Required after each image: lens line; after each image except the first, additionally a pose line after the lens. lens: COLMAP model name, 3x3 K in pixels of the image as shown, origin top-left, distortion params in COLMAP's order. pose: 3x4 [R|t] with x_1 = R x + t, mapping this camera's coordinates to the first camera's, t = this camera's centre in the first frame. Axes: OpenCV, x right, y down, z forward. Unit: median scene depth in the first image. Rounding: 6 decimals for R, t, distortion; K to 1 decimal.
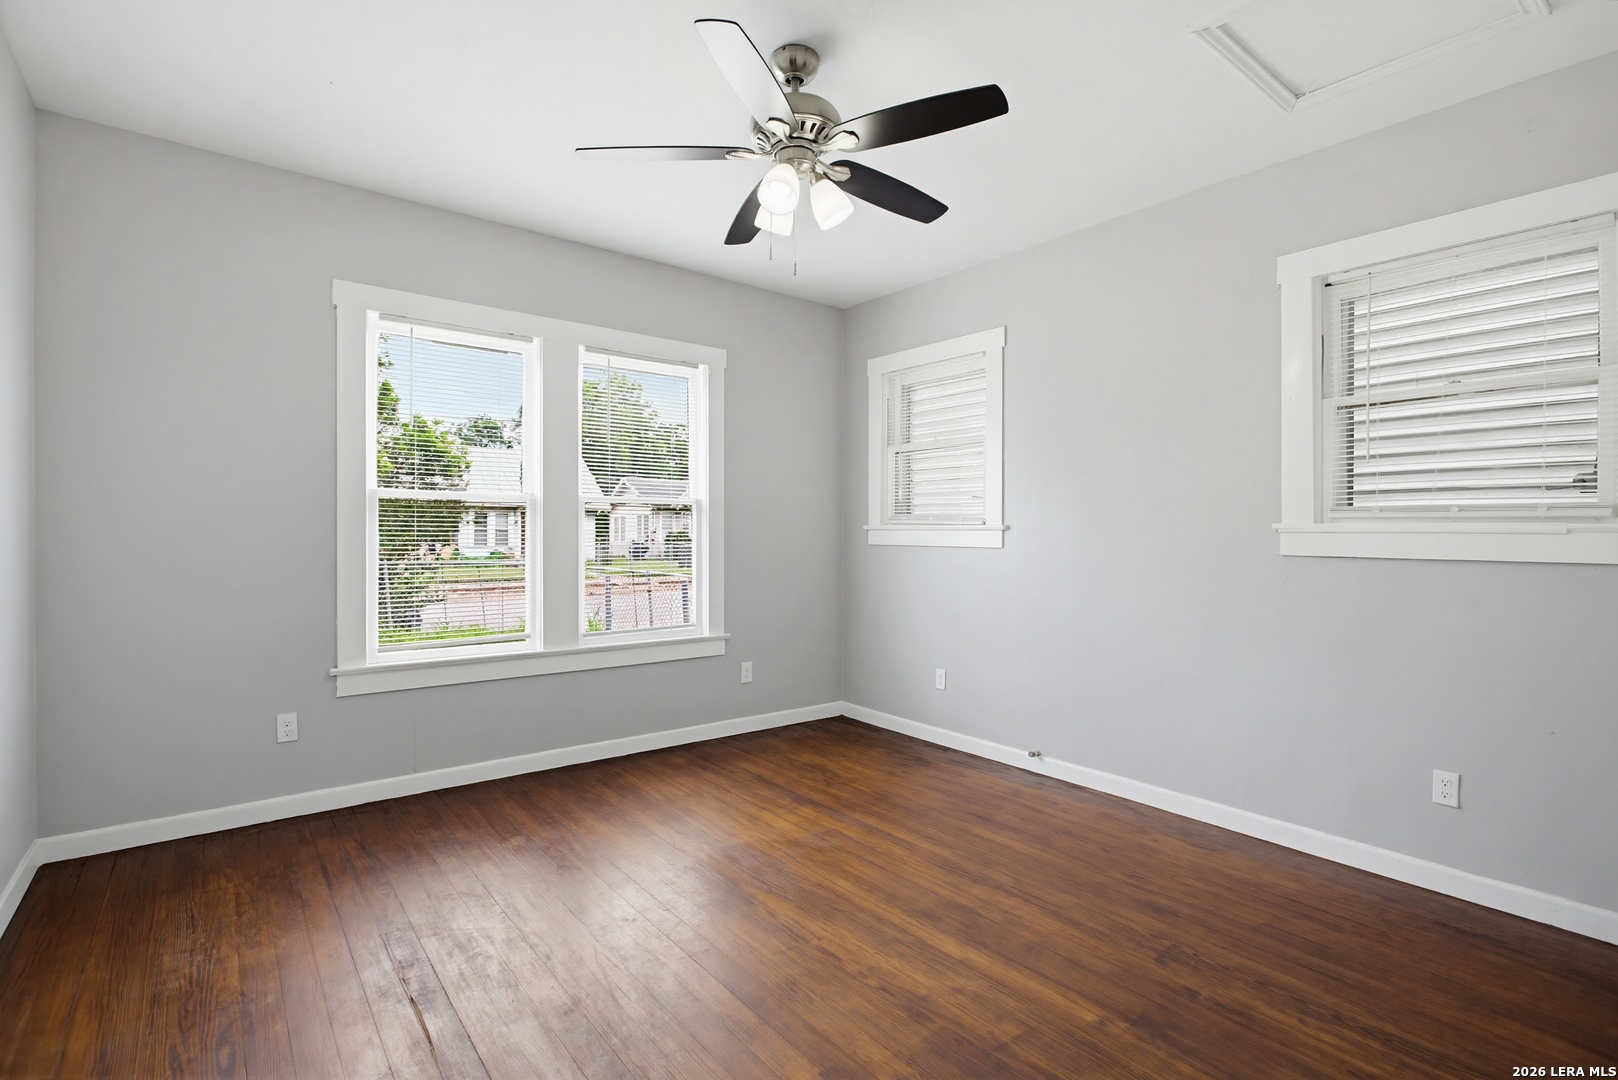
lens RADIAL K [[764.9, 0, 811.9], [0, 764.9, 547.4], [0, 0, 1]] dist [-0.007903, 0.003891]
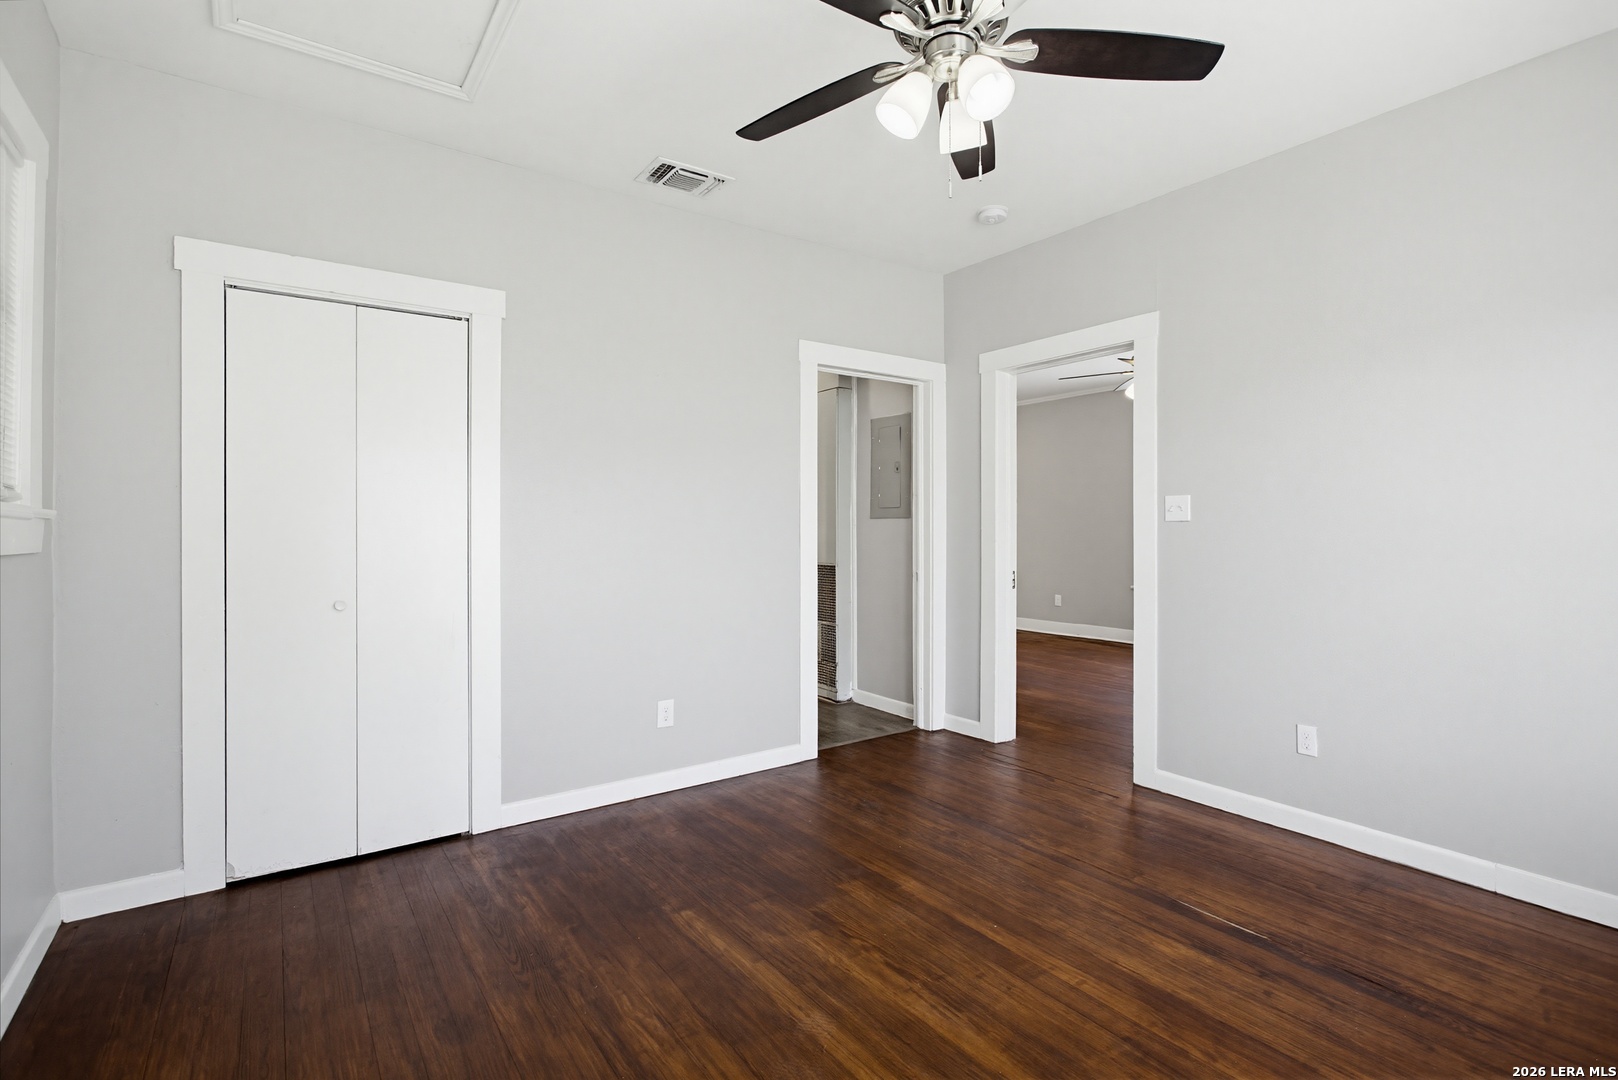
lens RADIAL K [[764.9, 0, 810.3], [0, 764.9, 526.7], [0, 0, 1]] dist [-0.007903, 0.003891]
pose [[-0.998609, -0.008136, 0.052091, 0.064458], [-0.007805, 0.999948, 0.006554, -0.017508], [-0.052142, 0.006138, -0.998621, 1.434715]]
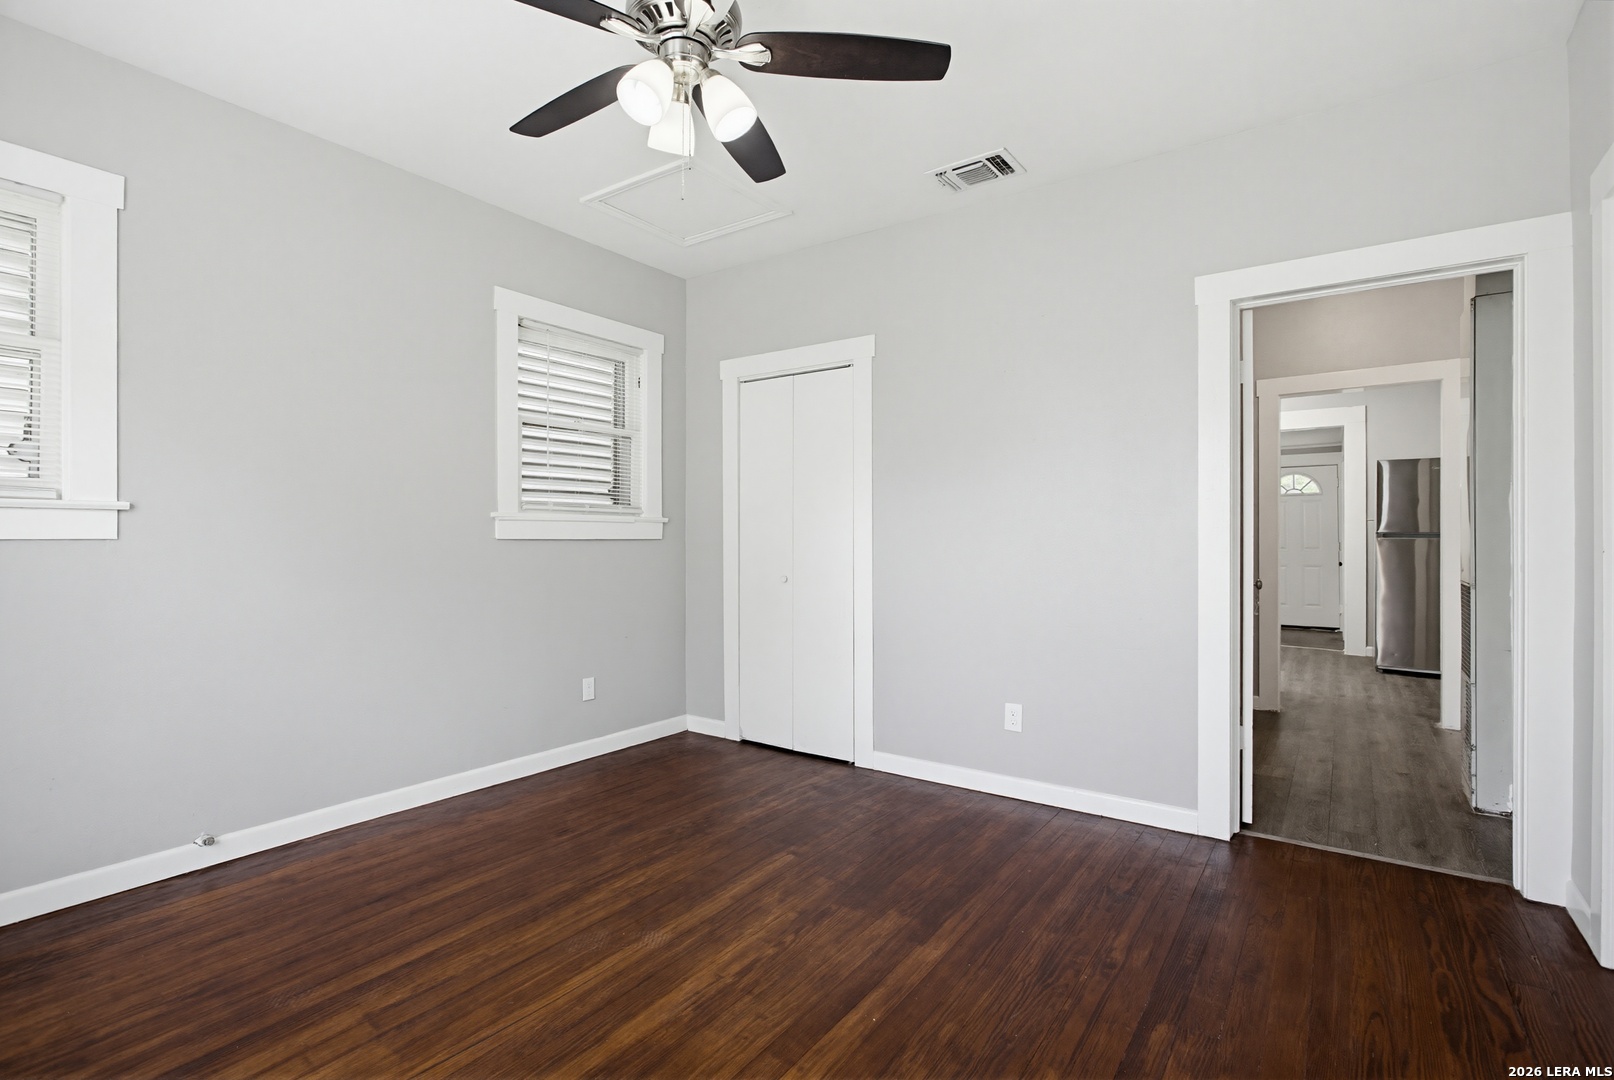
lens RADIAL K [[763.0, 0, 814.4], [0, 763.0, 528.4], [0, 0, 1]] dist [-0.007903, 0.003891]
pose [[-0.280406, -0.009066, 0.959839, -0.666051], [0.005424, 0.999924, 0.011029, -0.016761], [-0.959866, 0.008298, -0.280336, 0.871591]]
